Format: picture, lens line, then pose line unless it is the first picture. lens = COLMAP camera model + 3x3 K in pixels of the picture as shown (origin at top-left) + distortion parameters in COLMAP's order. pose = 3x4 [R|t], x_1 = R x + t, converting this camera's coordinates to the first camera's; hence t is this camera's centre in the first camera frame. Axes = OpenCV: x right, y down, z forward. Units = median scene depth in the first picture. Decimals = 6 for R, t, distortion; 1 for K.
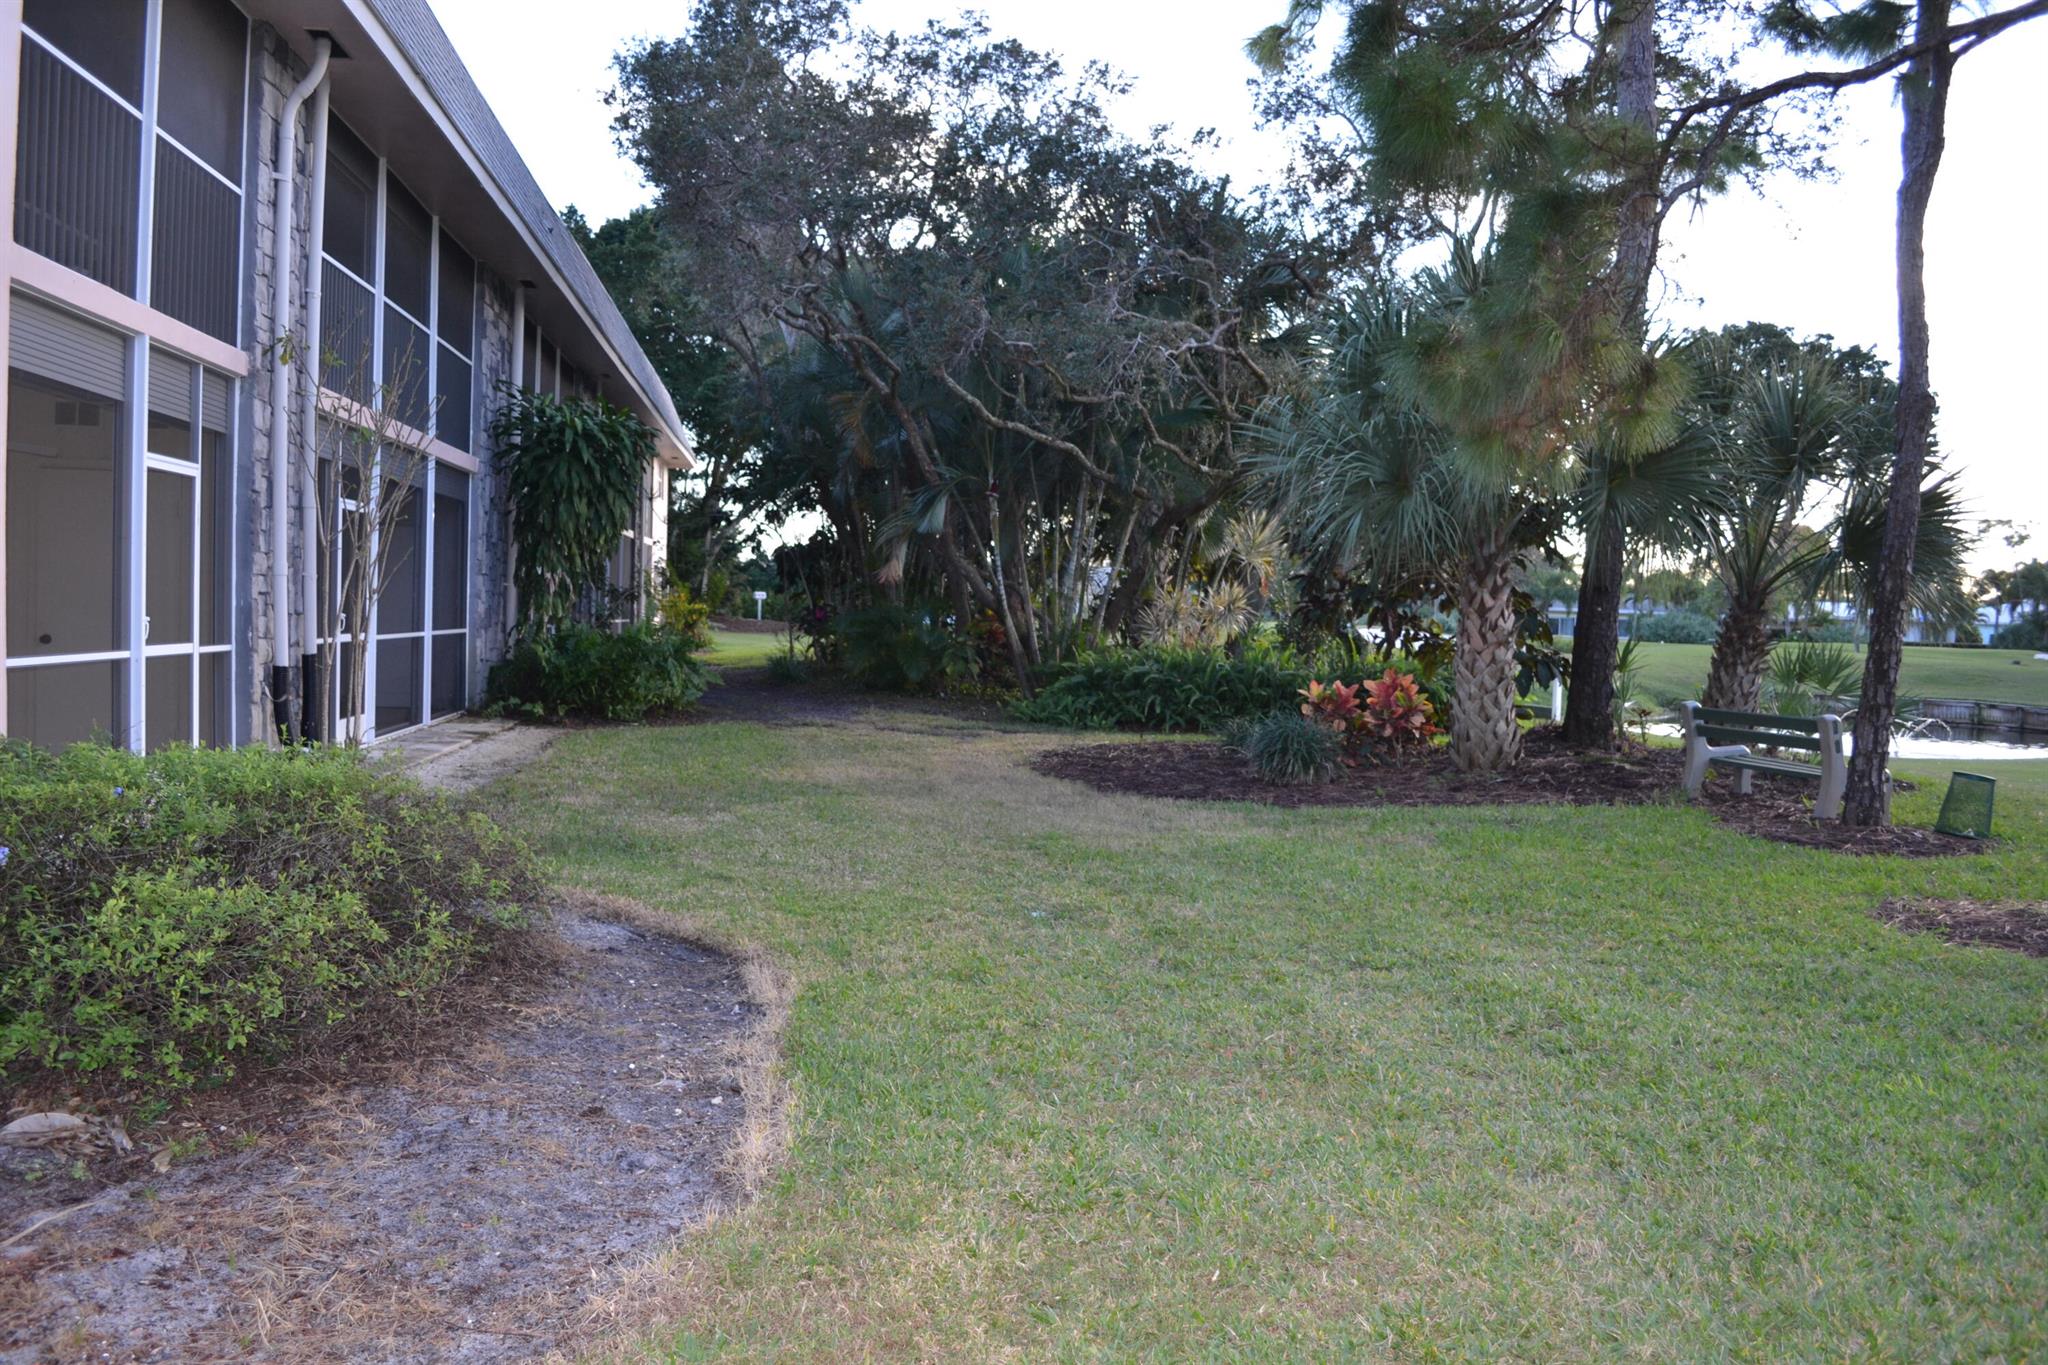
lens RADIAL K [[1649.0, 0, 1034.8], [0, 1649.0, 675.5], [0, 0, 1]] dist [-0.076486, 0.006519]
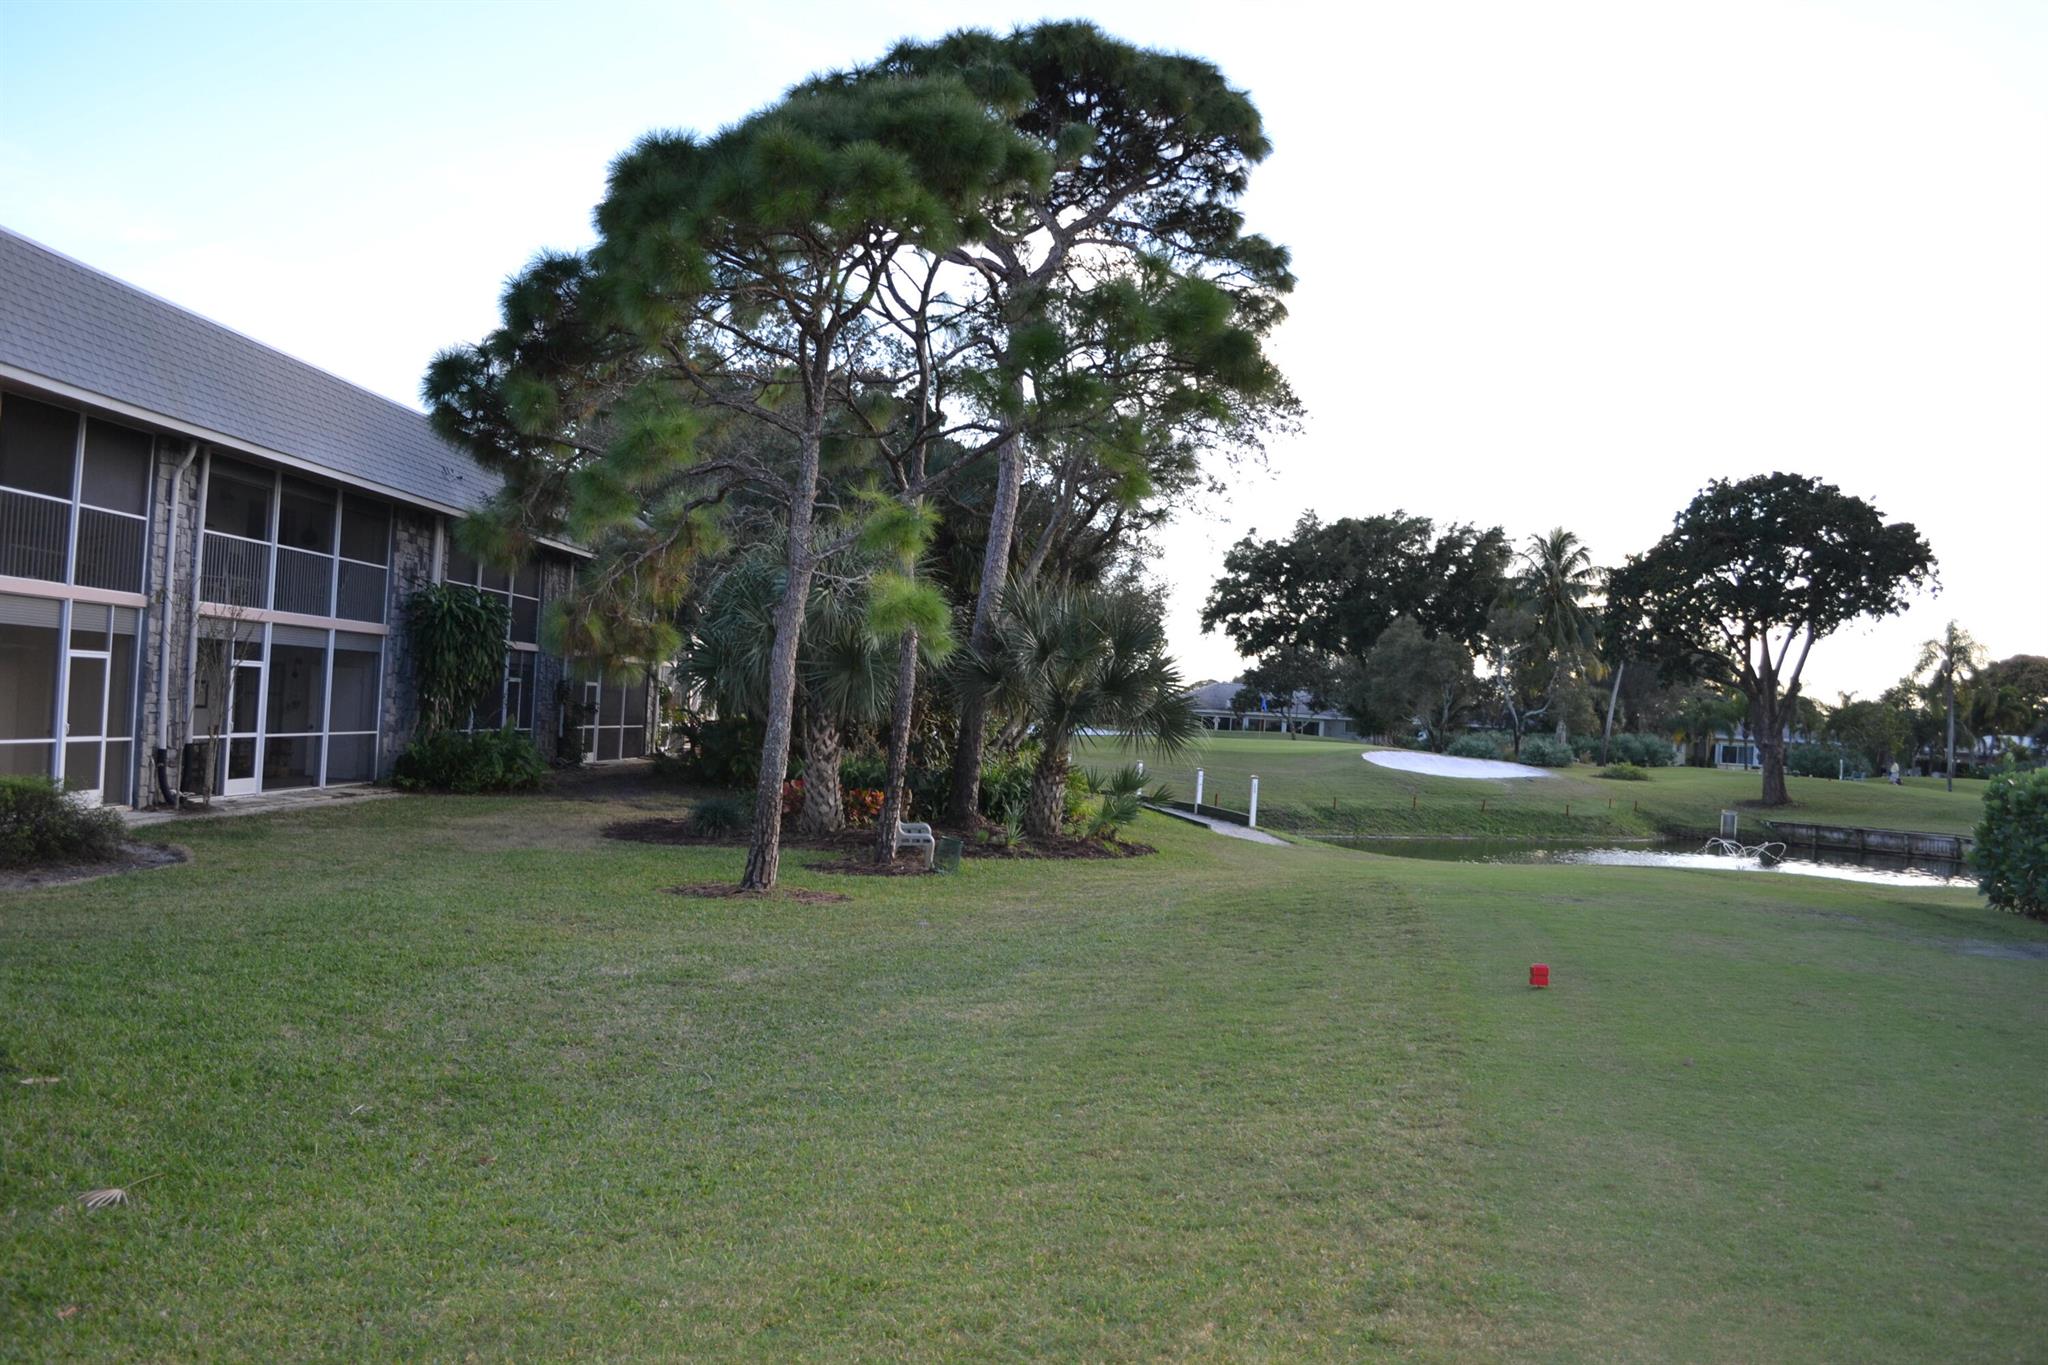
lens RADIAL K [[1649.0, 0, 1028.6], [0, 1649.0, 682.3], [0, 0, 1]] dist [-0.076486, 0.006519]
pose [[0.983150, 0.024638, -0.181131, 0.967773], [-0.035617, 0.997703, -0.057613, -0.011483], [0.179295, 0.063093, 0.981770, -0.788133]]
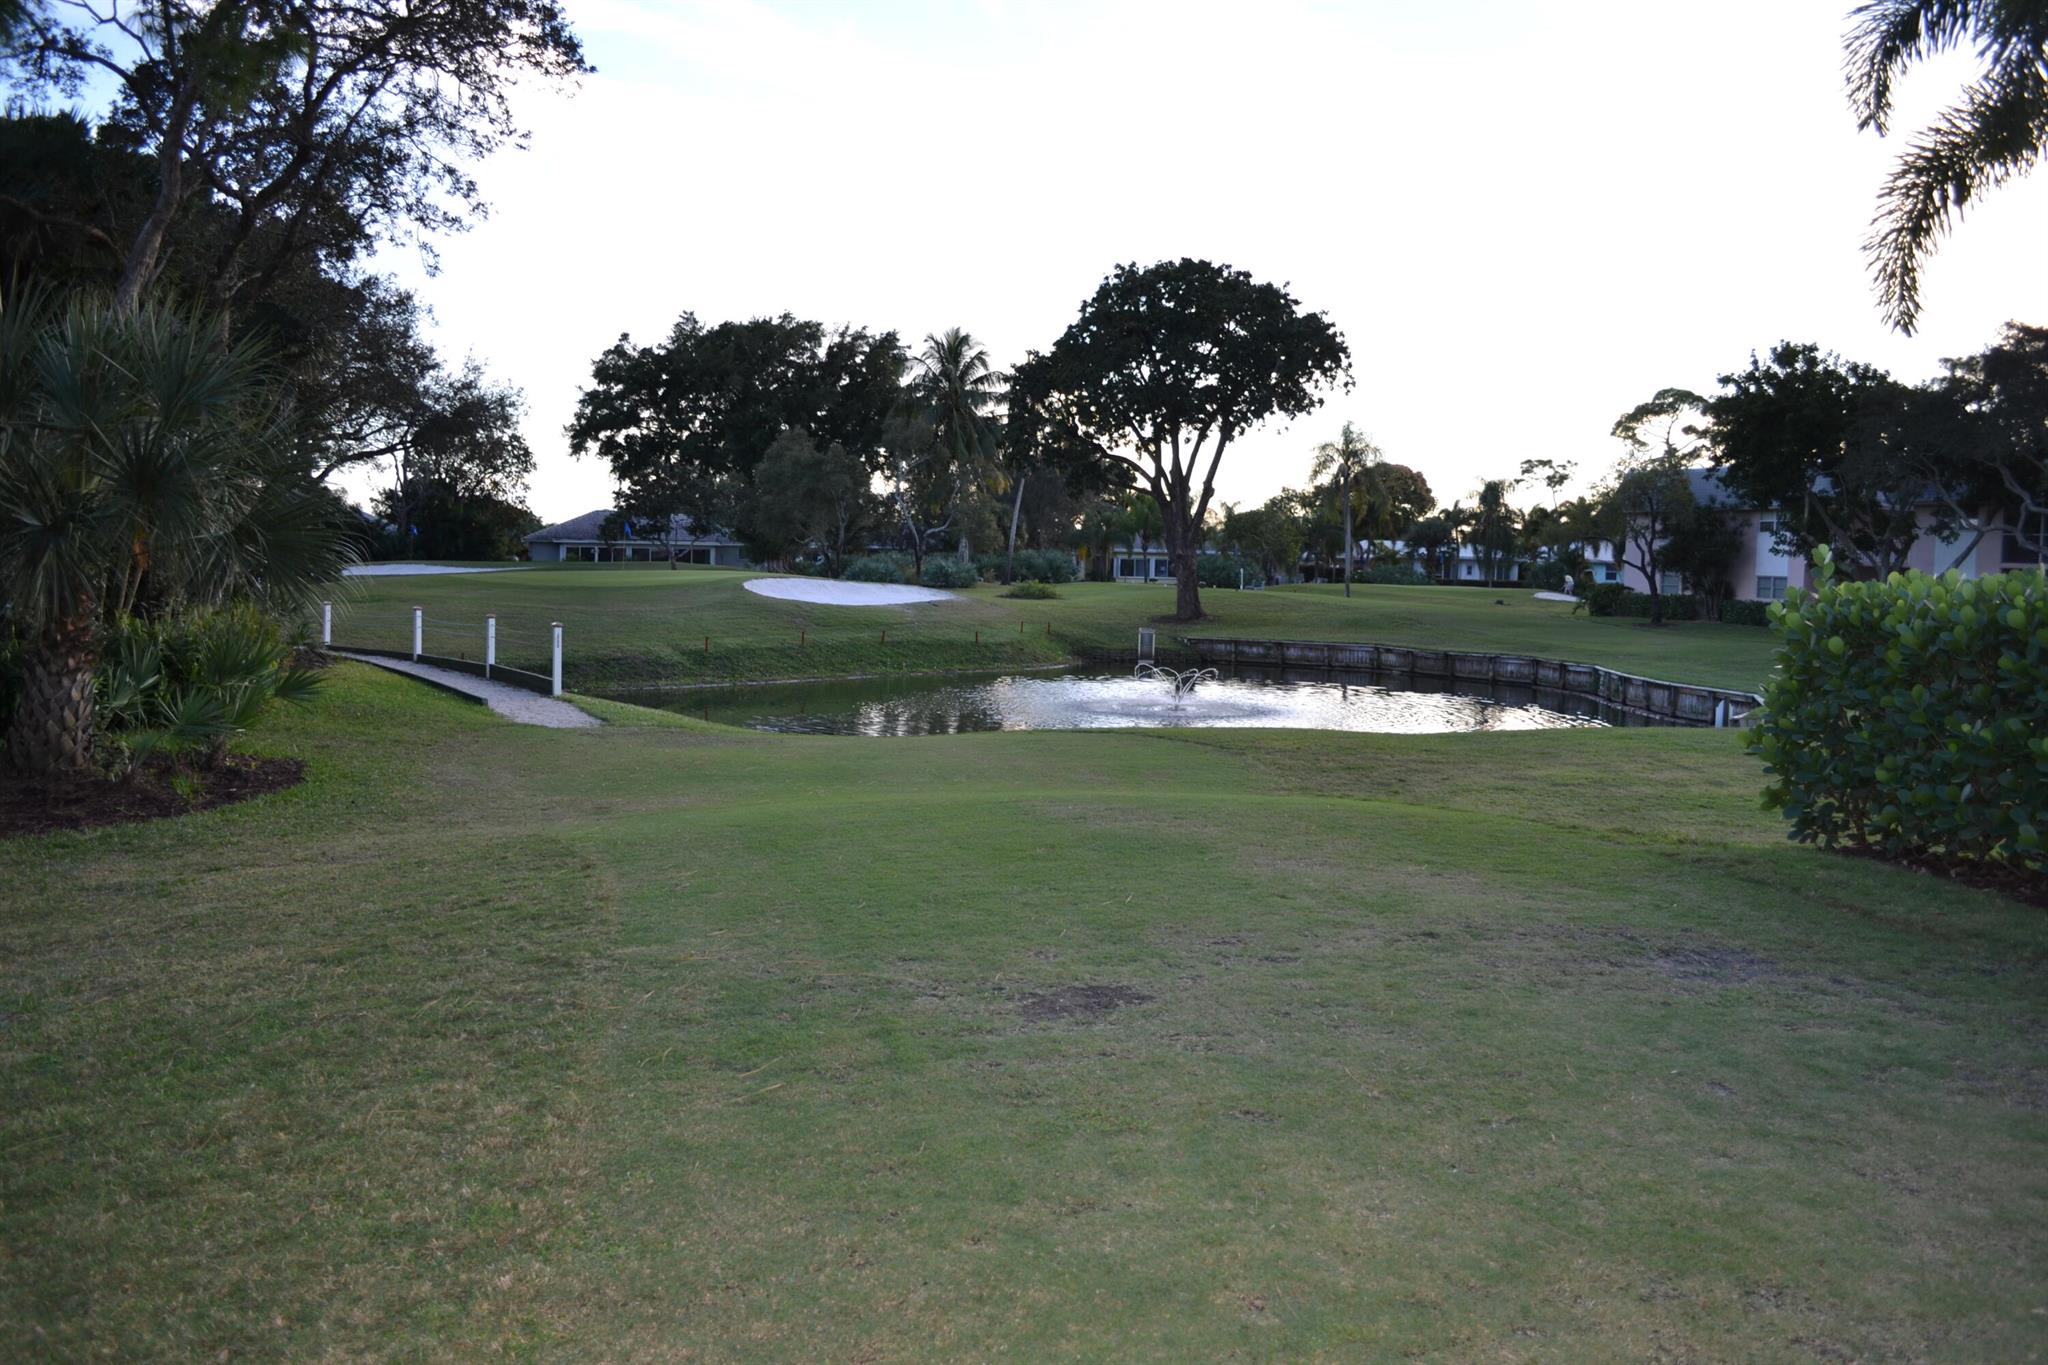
lens RADIAL K [[1649.0, 0, 997.6], [0, 1649.0, 692.2], [0, 0, 1]] dist [-0.076486, 0.006519]
pose [[0.987850, -0.019840, 0.154138, 1.075827], [0.012538, 0.998759, 0.048206, -0.037372], [-0.154903, -0.045687, 0.986873, 0.175864]]
